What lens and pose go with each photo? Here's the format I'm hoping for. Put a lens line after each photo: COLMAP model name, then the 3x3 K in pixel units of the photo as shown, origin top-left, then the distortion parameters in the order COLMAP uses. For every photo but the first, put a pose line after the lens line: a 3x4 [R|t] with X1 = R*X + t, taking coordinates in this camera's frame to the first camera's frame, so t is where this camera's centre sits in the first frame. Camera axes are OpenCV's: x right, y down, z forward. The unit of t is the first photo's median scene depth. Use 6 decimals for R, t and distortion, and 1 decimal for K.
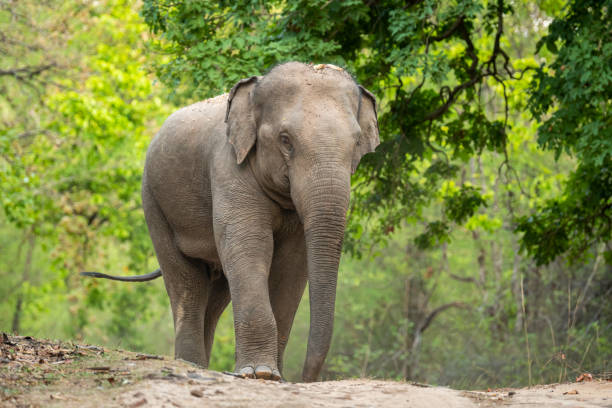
lens RADIAL K [[3292.0, 0, 306.0], [0, 3292.0, 204.0], [0, 0, 1]] dist [-0.103643, -3.184999]
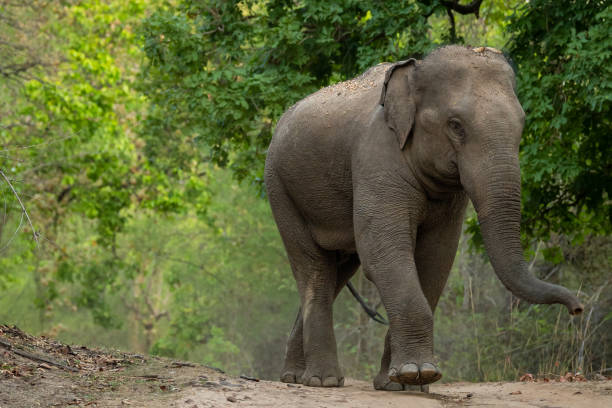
lens RADIAL K [[3292.0, 0, 306.0], [0, 3292.0, 204.0], [0, 0, 1]] dist [-0.103643, -3.184999]
pose [[0.999844, -0.000521, 0.017652, -0.011866], [0.000281, 0.999908, 0.013573, -0.017179], [-0.017658, -0.013565, 0.999752, -0.141714]]
